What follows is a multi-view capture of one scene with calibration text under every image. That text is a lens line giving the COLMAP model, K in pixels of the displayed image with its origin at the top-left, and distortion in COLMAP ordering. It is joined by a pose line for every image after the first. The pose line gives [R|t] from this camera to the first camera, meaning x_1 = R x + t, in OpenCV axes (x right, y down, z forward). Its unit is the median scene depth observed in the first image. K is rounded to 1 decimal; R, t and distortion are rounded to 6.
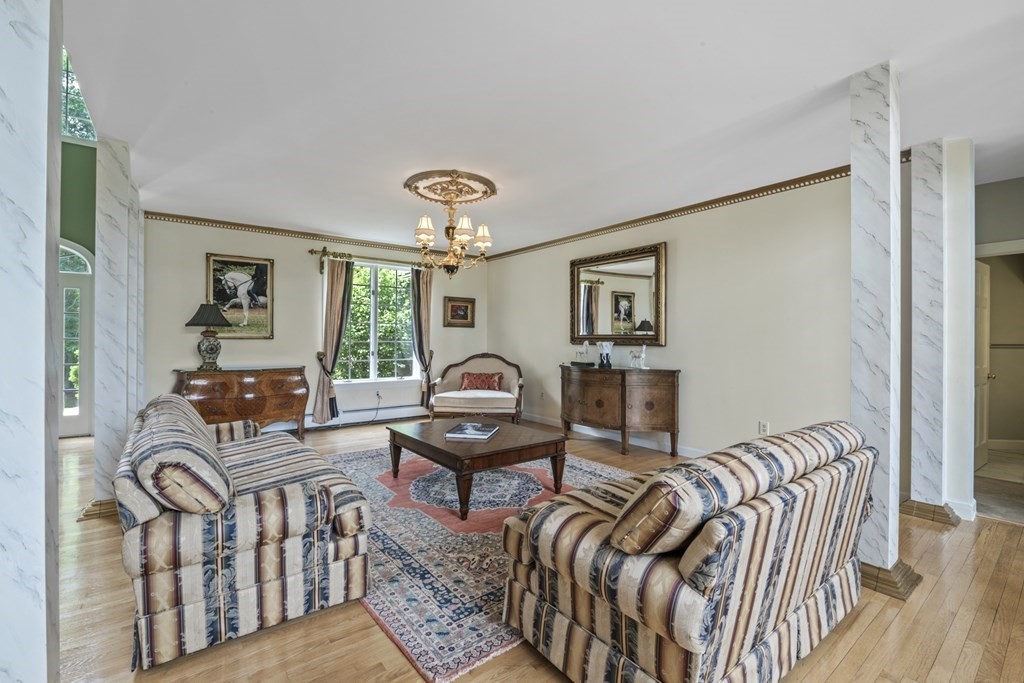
lens RADIAL K [[447.4, 0, 512.0], [0, 447.4, 341.5], [0, 0, 1]] dist [0.002254, 0.000031]
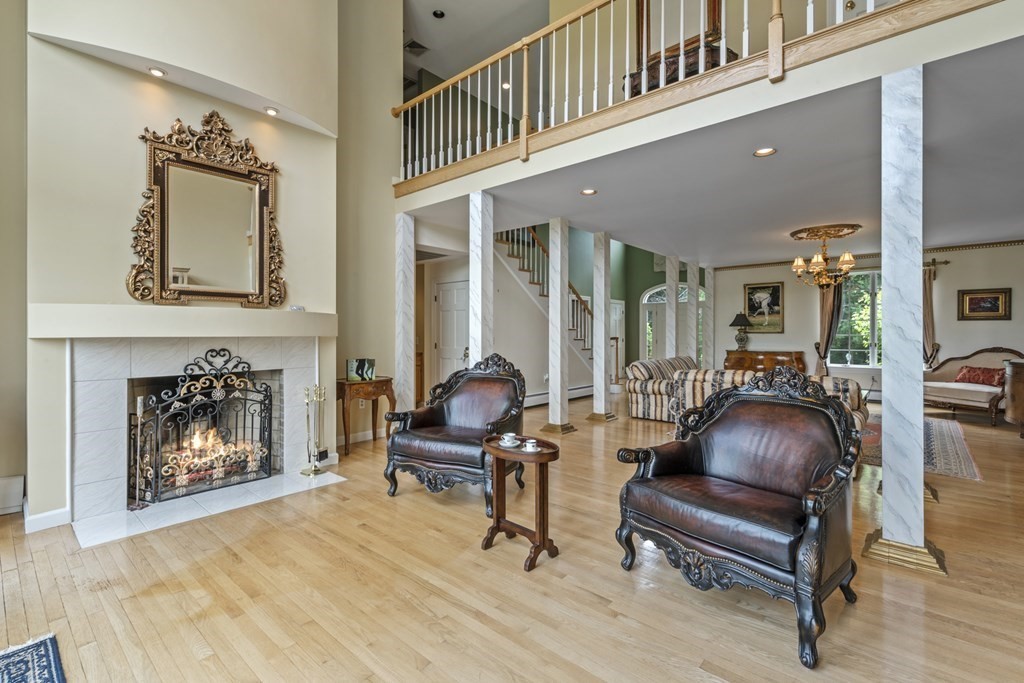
lens RADIAL K [[447.4, 0, 512.0], [0, 447.4, 341.5], [0, 0, 1]] dist [0.002254, 0.000031]
pose [[0.213024, 0.014143, -0.976945, 0.797853], [-0.001683, 0.999899, 0.014109, 0.002511], [0.977046, -0.001361, 0.213026, -0.247554]]
